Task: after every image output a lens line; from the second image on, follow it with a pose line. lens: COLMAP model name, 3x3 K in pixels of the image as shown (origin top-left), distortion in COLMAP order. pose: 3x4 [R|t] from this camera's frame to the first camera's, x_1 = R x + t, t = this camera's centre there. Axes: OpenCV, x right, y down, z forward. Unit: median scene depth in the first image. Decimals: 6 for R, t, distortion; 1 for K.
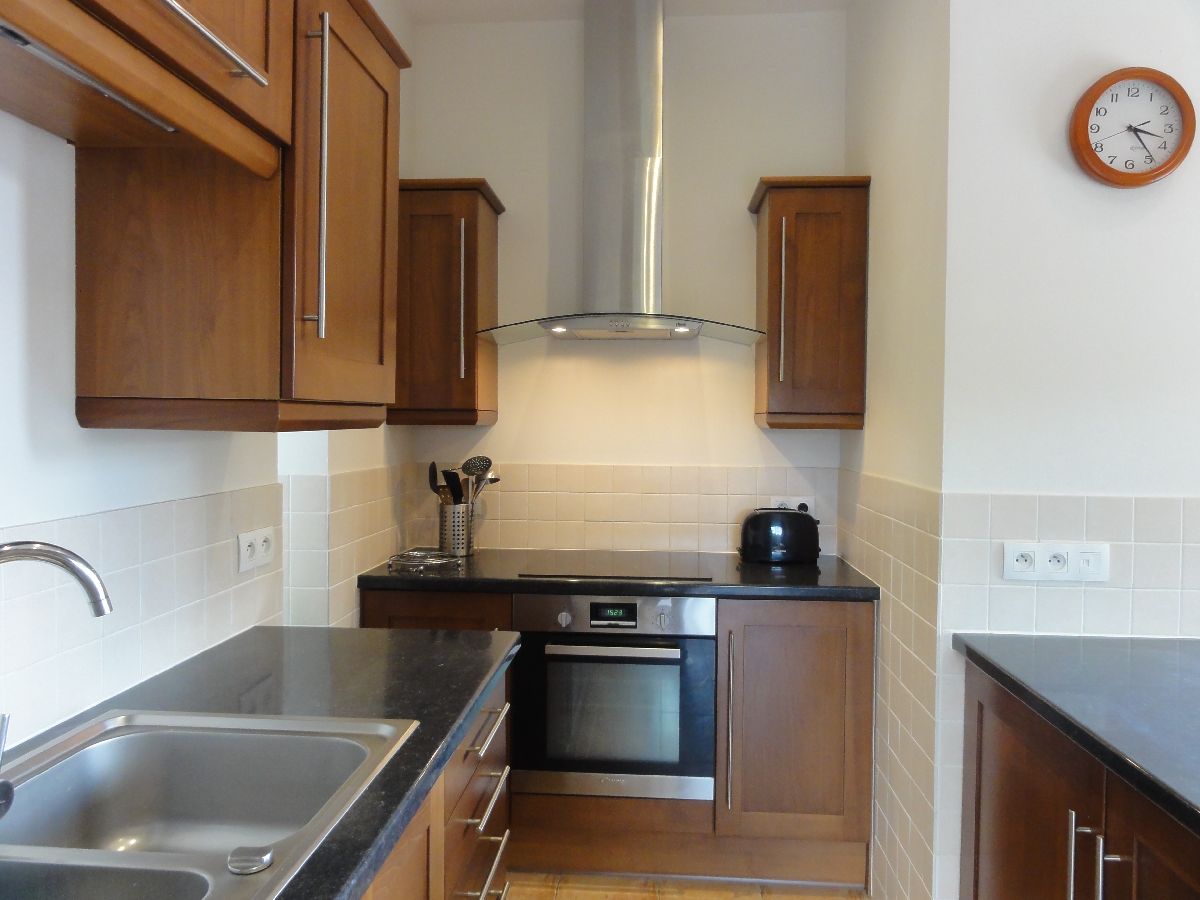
lens RADIAL K [[853.3, 0, 600.0], [0, 853.3, 450.0], [0, 0, 1]] dist [0.000288, 0.001392]
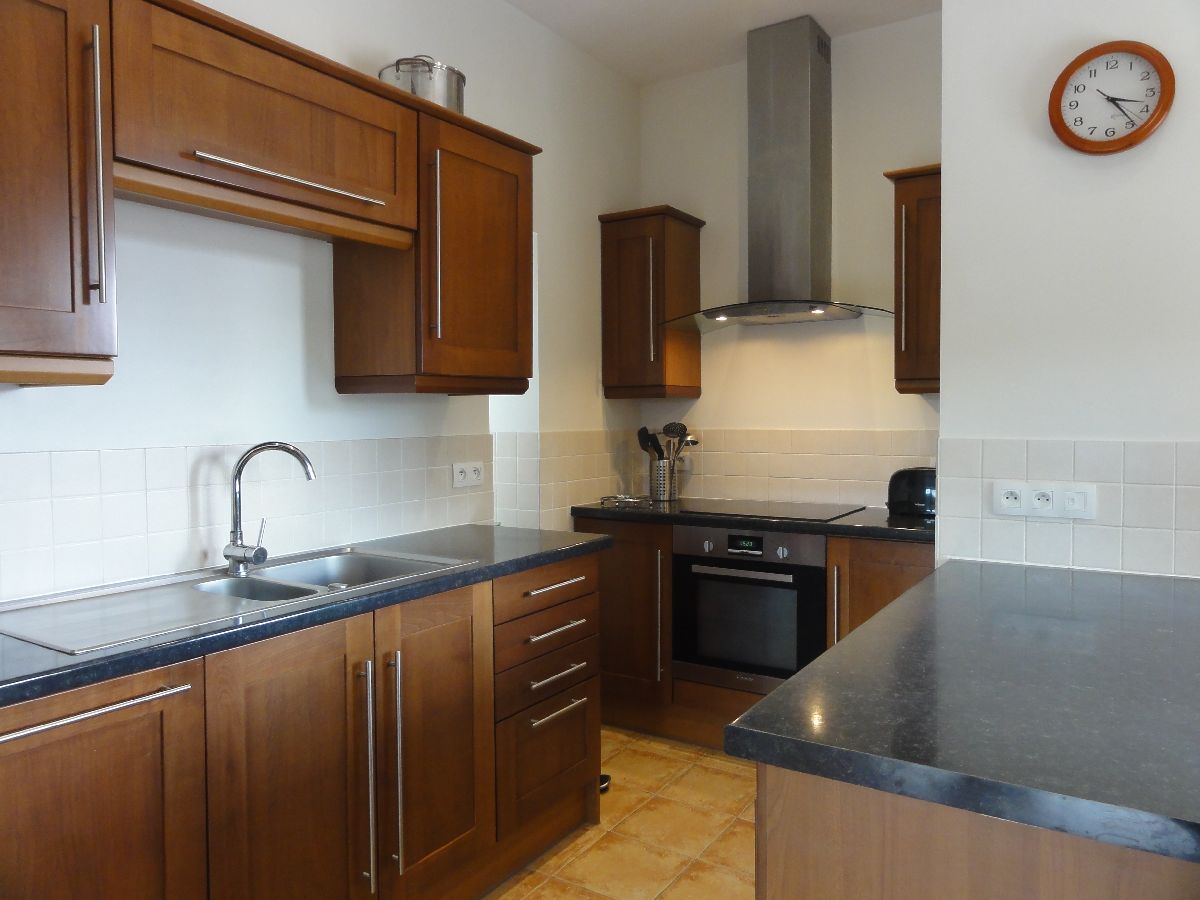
lens RADIAL K [[853.3, 0, 600.0], [0, 853.3, 450.0], [0, 0, 1]] dist [0.000288, 0.001392]
pose [[0.874571, 0.005319, -0.484868, 0.533451], [-0.001738, 0.999968, 0.007836, 0.054799], [0.484895, -0.006011, 0.874552, -0.237022]]
